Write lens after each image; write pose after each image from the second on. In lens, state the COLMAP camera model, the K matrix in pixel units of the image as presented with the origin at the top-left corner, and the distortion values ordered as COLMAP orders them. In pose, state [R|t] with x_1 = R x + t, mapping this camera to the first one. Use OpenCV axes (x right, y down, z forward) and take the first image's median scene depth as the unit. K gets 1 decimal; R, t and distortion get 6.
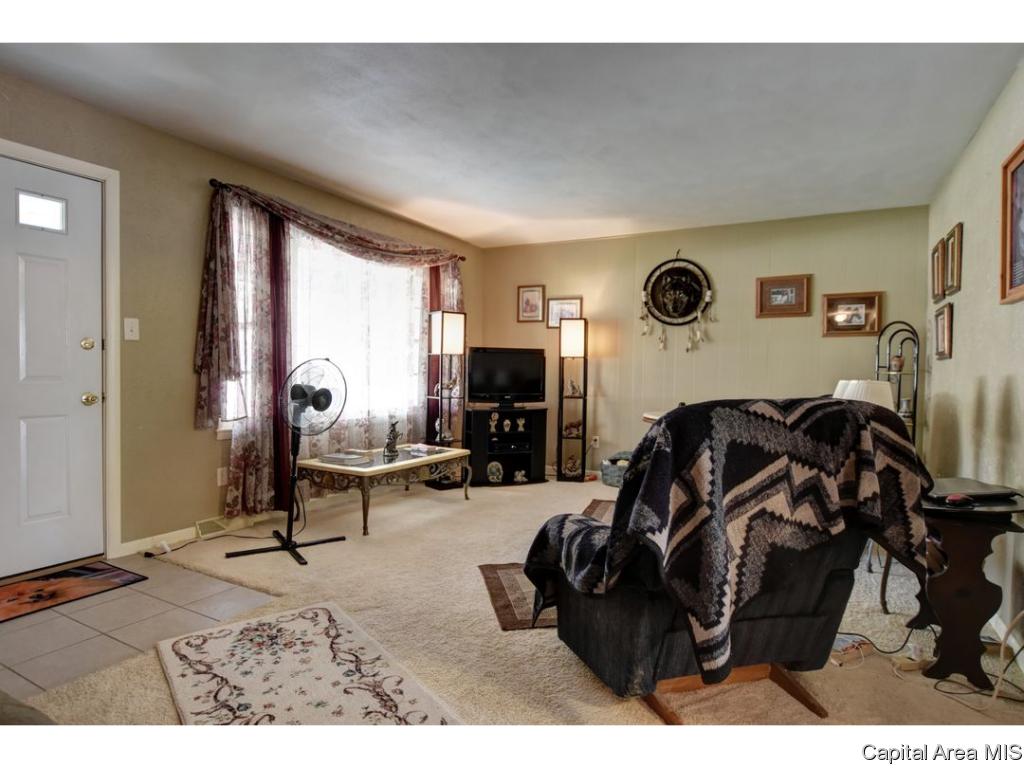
lens RADIAL K [[582.6, 0, 512.0], [0, 582.6, 384.0], [0, 0, 1]] dist [-0.017654, 0.002123]
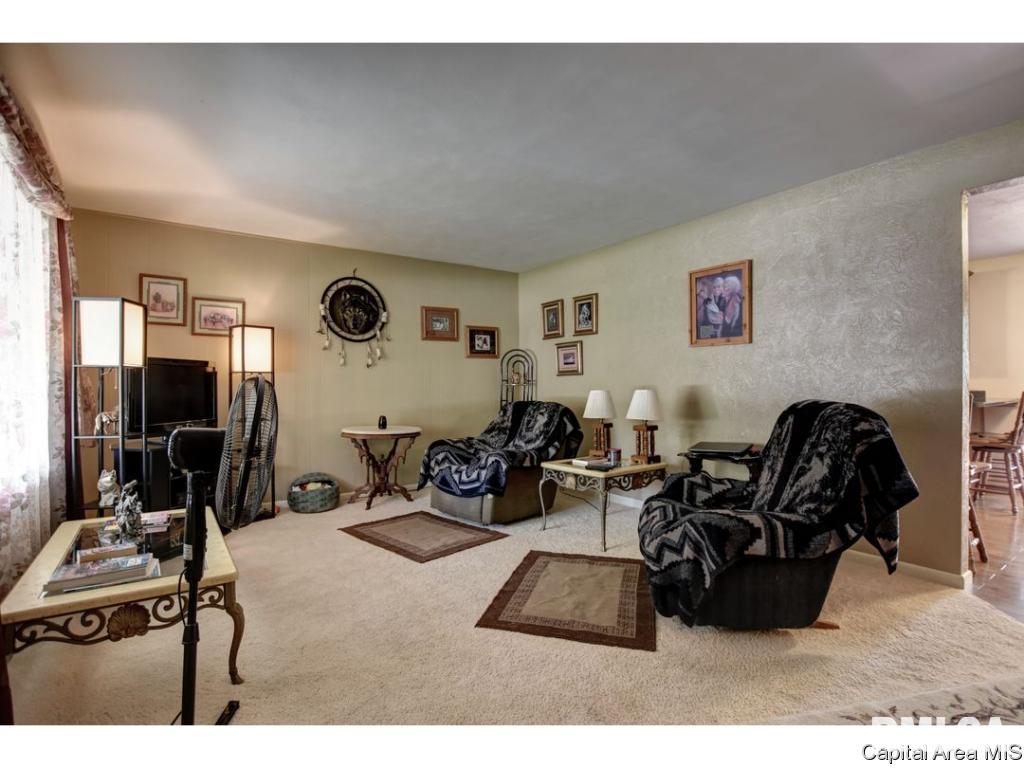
lens RADIAL K [[499.7, 0, 512.0], [0, 499.7, 384.0], [0, 0, 1]] dist [-0.022591, -0.000126]
pose [[0.448448, -0.015857, 0.893668, -0.386257], [0.033519, 0.999438, 0.000913, -0.017955], [-0.893180, 0.029546, 0.448727, 0.363625]]
